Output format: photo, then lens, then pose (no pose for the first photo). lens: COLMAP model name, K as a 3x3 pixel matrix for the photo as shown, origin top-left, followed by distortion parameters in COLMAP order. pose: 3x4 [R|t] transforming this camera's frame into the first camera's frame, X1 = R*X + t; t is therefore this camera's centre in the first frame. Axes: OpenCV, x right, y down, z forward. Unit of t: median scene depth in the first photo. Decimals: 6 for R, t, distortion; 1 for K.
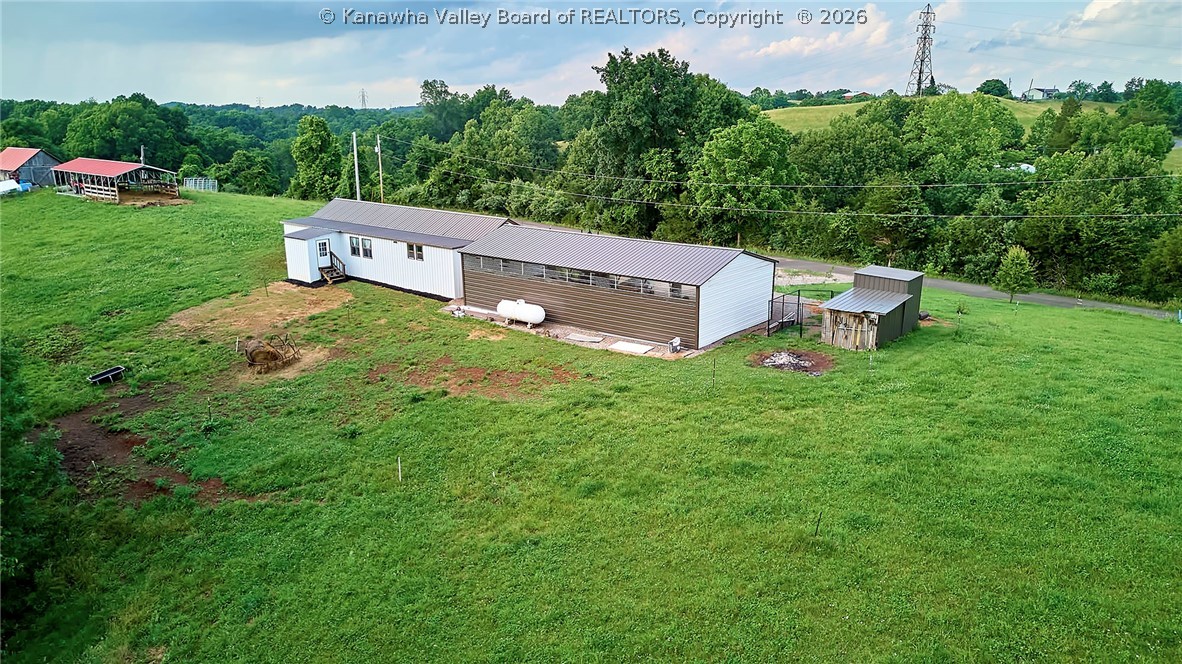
lens RADIAL K [[829.8, 0, 591.0], [0, 829.8, 332.0], [0, 0, 1]] dist [0.060231, -0.053587]
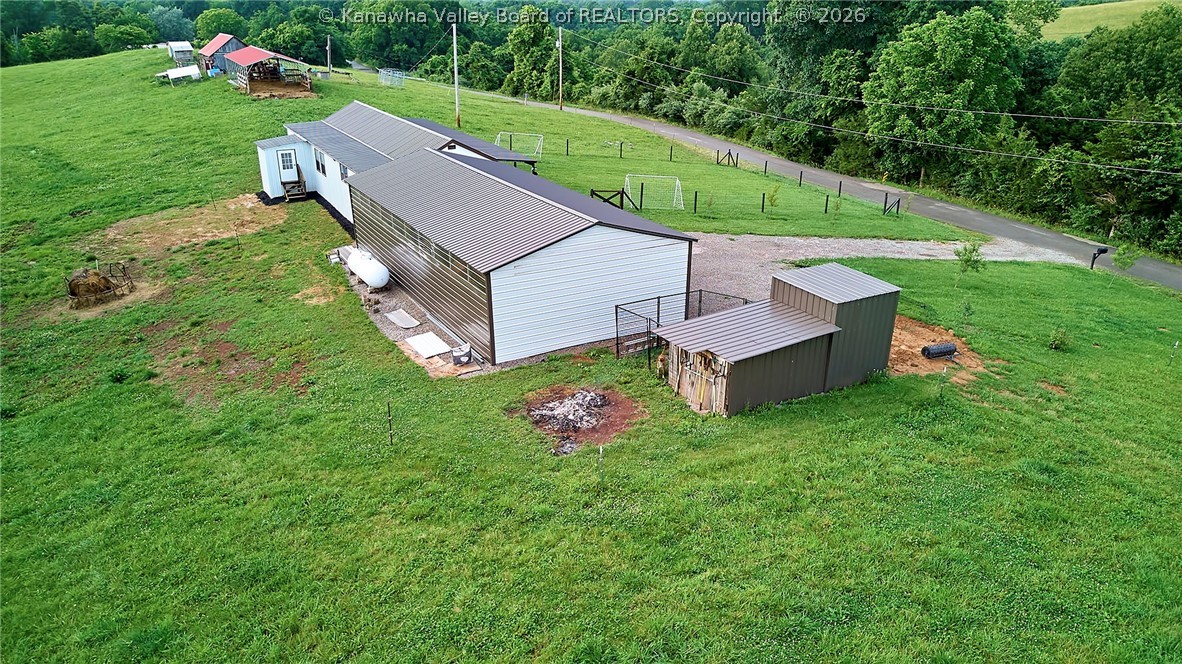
lens RADIAL K [[829.8, 0, 591.0], [0, 829.8, 332.0], [0, 0, 1]] dist [0.060231, -0.053587]
pose [[0.927765, 0.142870, -0.344732, 0.303867], [-0.101730, 0.985650, 0.134706, -0.073388], [0.359030, -0.089906, 0.928986, 0.285731]]
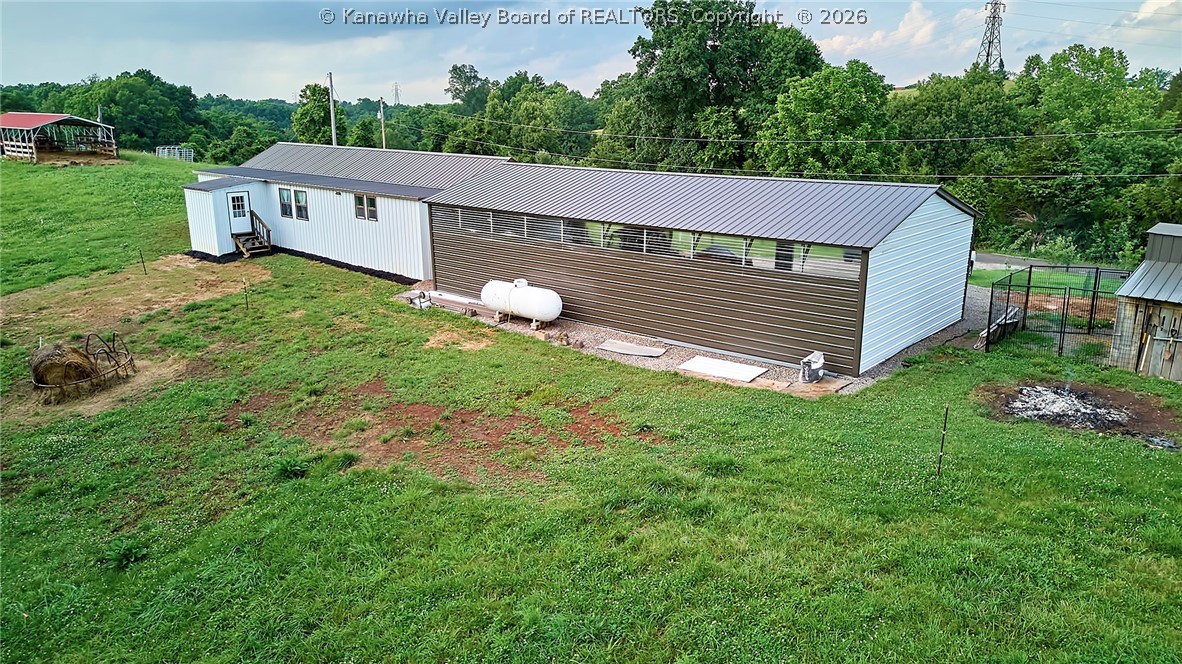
lens RADIAL K [[829.8, 0, 591.0], [0, 829.8, 332.0], [0, 0, 1]] dist [0.060231, -0.053587]
pose [[0.999158, 0.014519, -0.038367, -0.010626], [-0.014504, 0.999895, 0.000660, -0.002795], [0.038373, -0.000103, 0.999263, 0.340282]]
